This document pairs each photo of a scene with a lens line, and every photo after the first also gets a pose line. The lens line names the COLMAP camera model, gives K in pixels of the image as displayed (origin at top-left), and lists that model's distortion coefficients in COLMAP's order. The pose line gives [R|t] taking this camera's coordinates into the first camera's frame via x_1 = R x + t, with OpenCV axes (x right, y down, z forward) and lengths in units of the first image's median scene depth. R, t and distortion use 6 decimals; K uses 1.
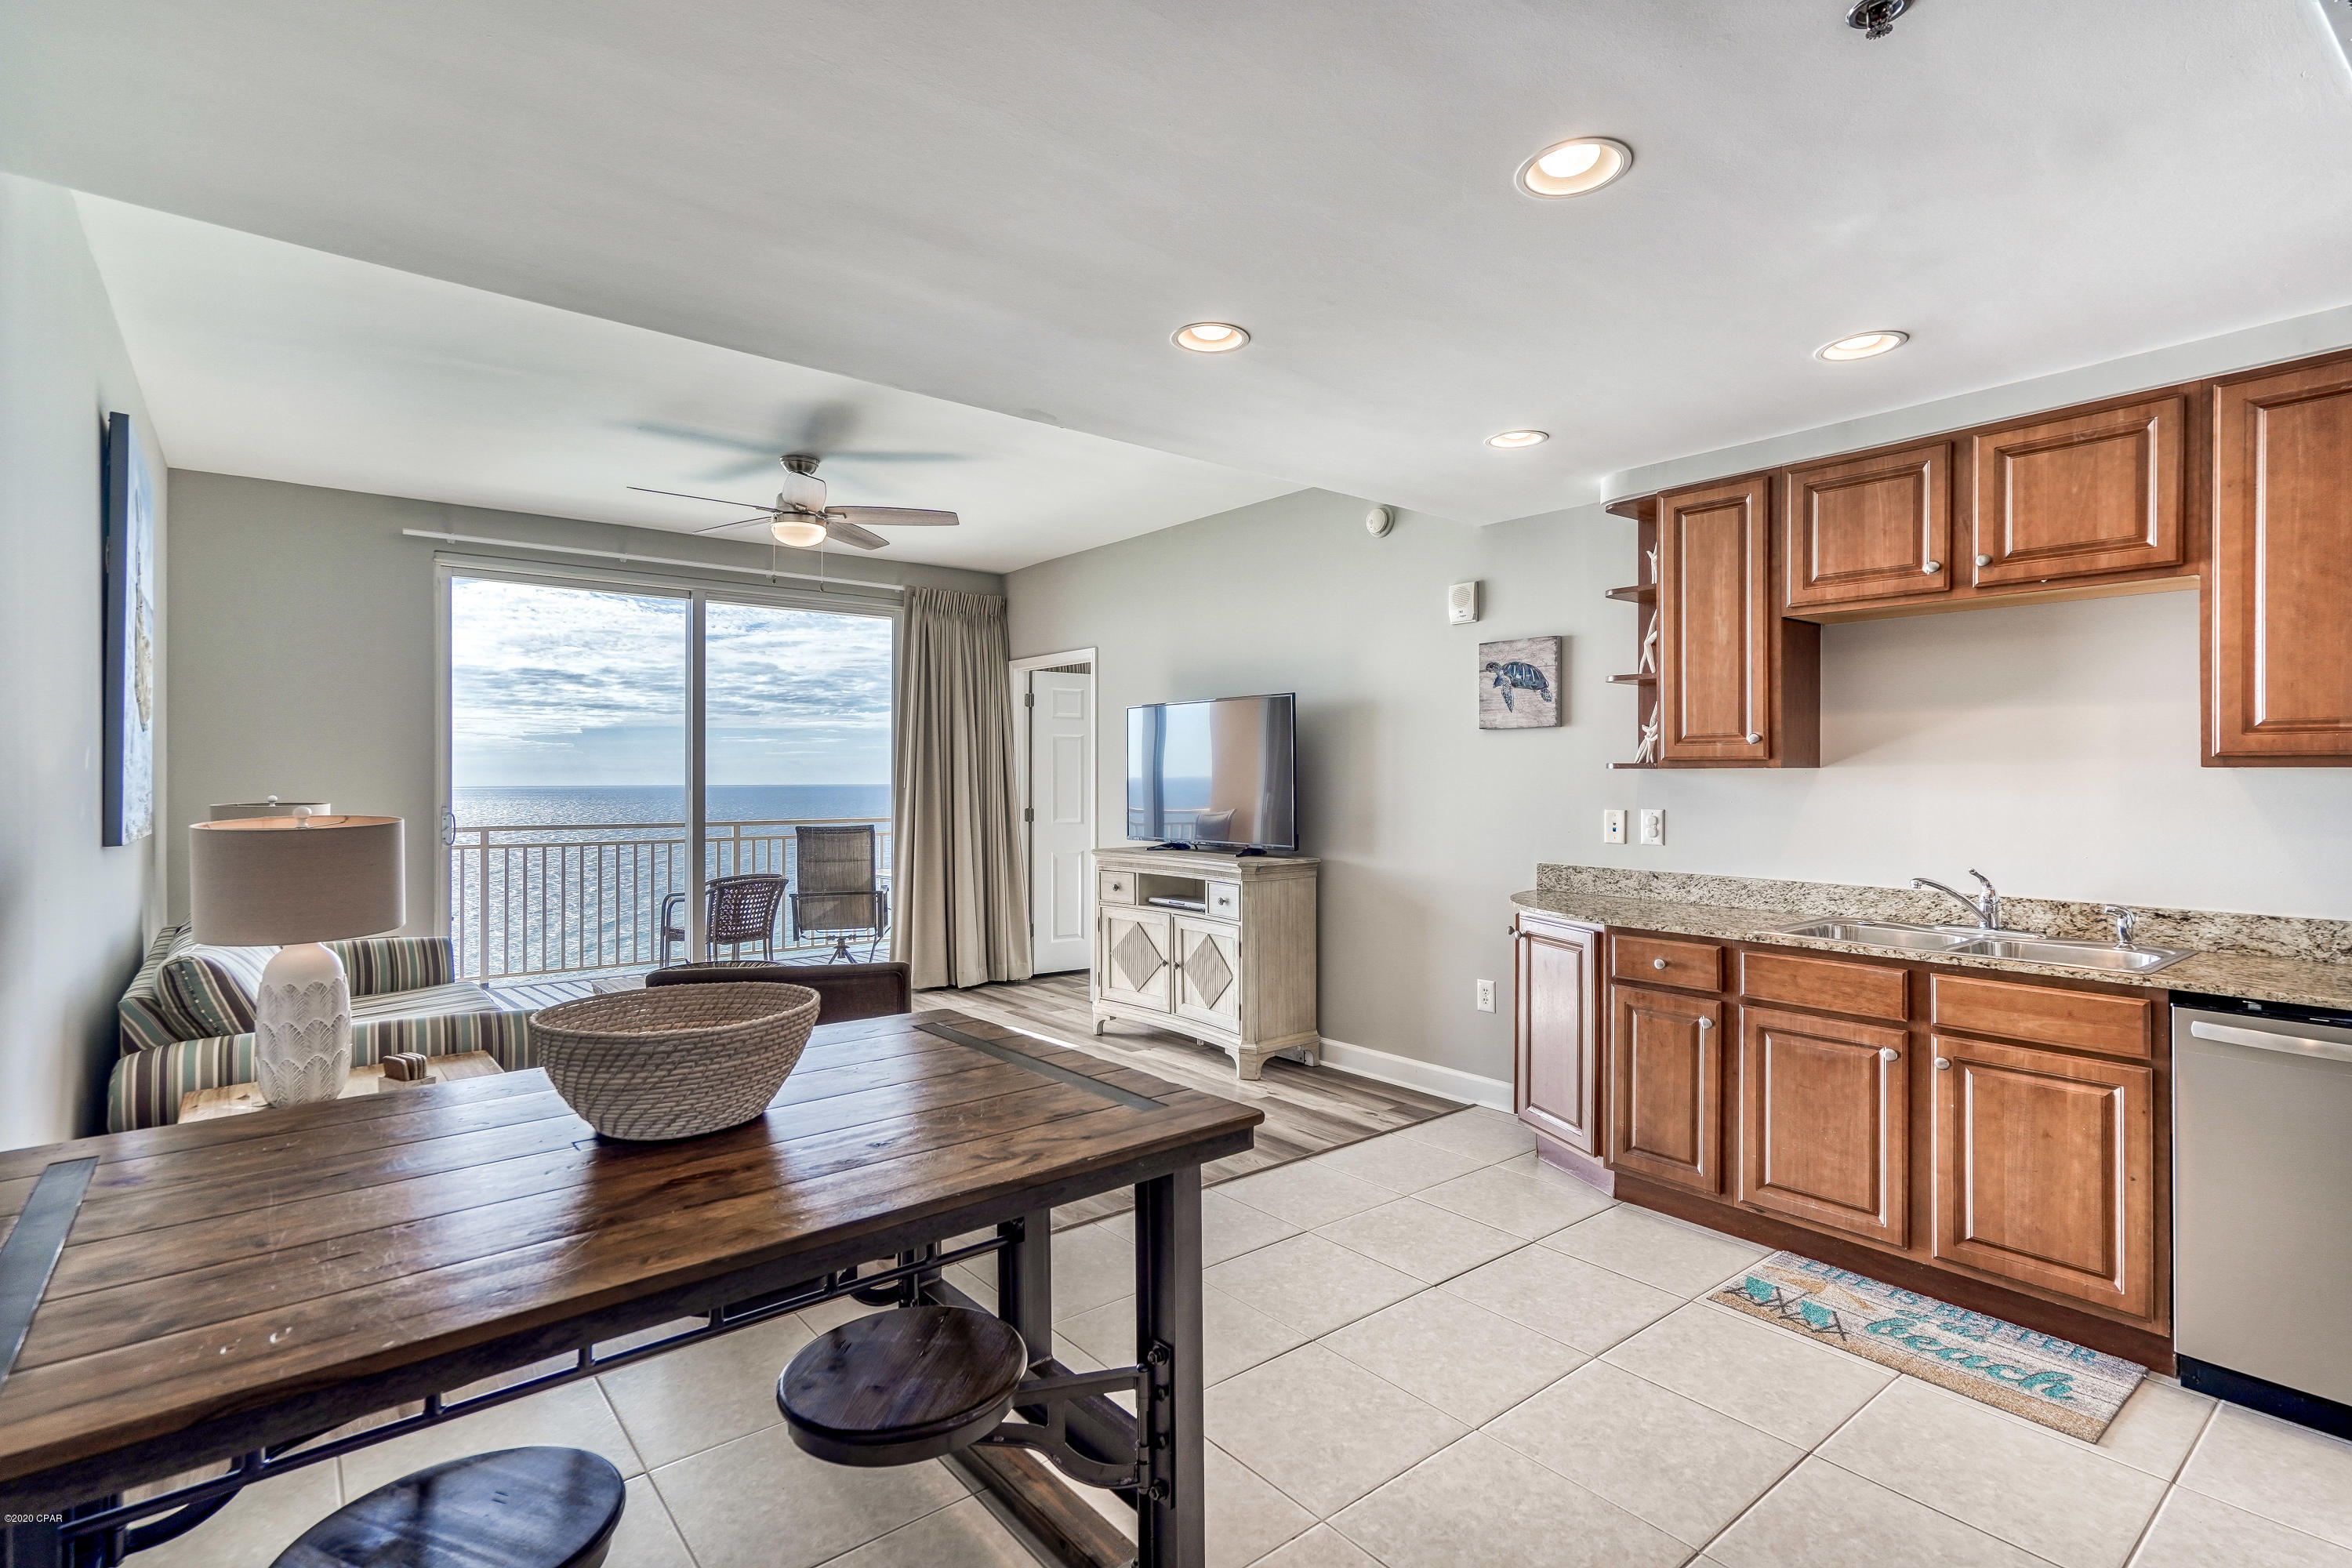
lens RADIAL K [[1103.9, 0, 1176.0], [0, 1103.9, 784.0], [0, 0, 1]] dist [0.001557, 0.000576]
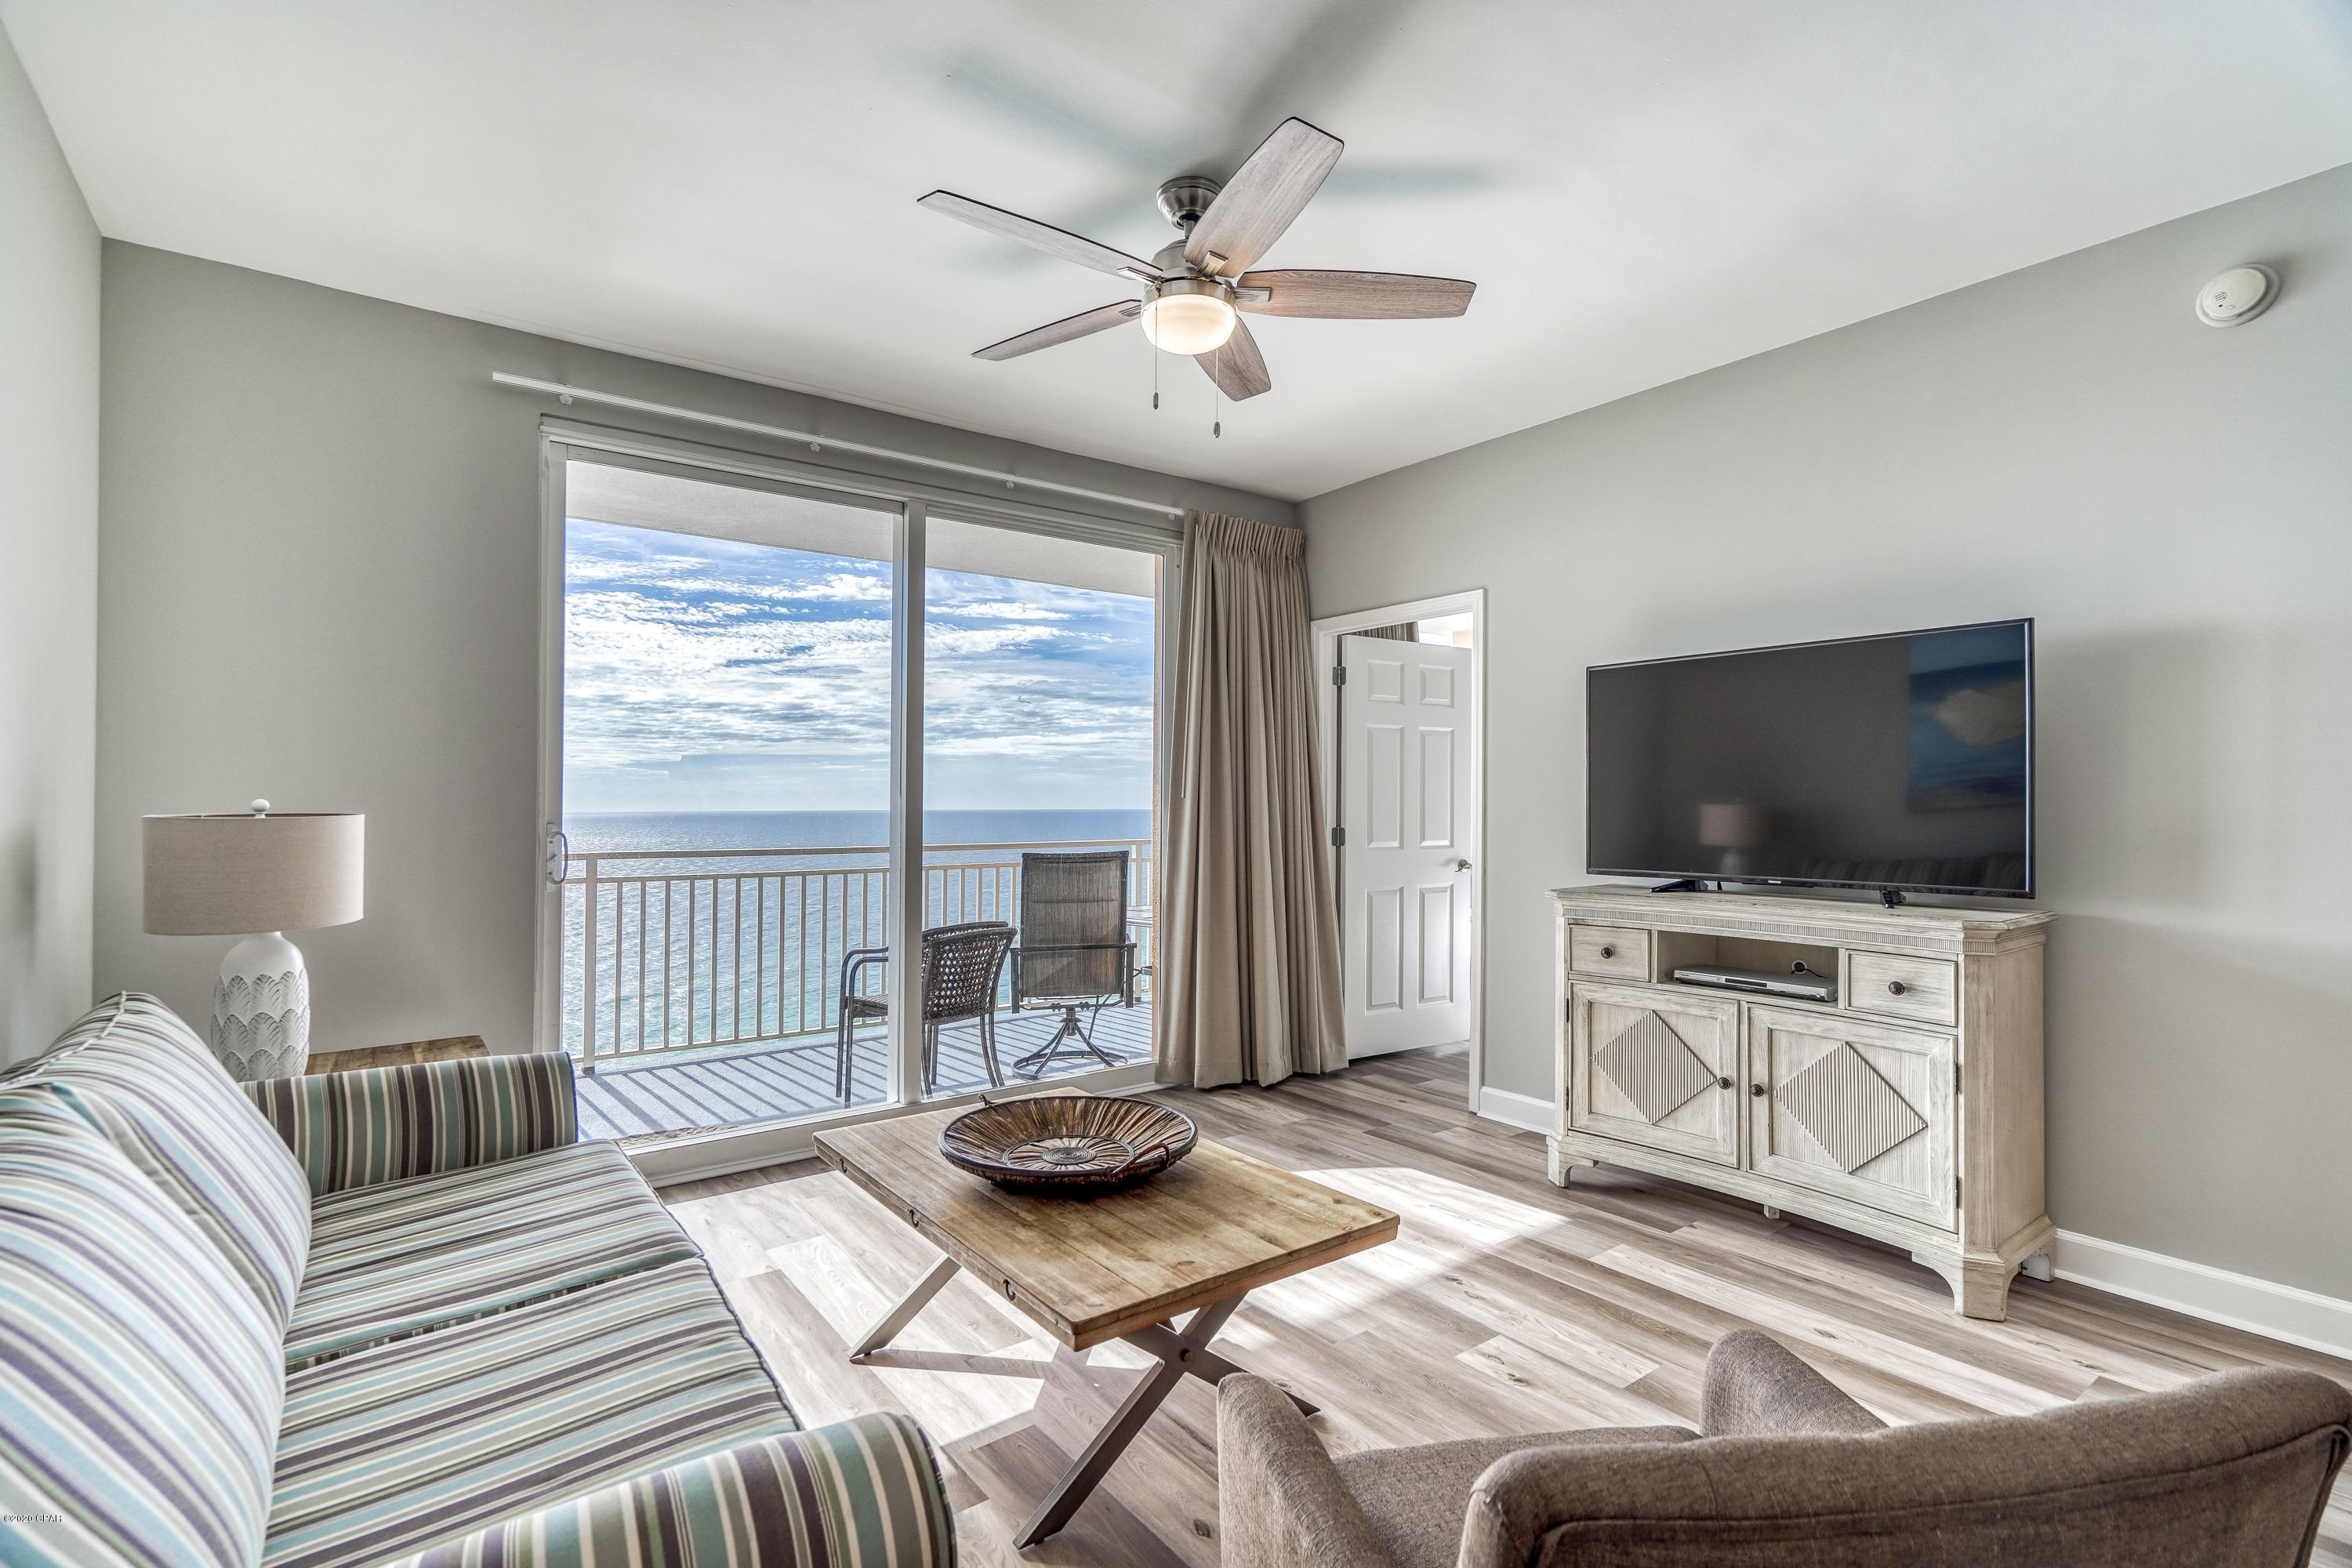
lens RADIAL K [[1069.4, 0, 1159.2], [0, 1069.4, 787.5], [0, 0, 1]] dist [0.010588, 0.000205]
pose [[0.998938, -0.003196, -0.045958, -0.324806], [0.002223, 0.999773, -0.021192, 0.016034], [0.046016, 0.021067, 0.998719, 0.456117]]
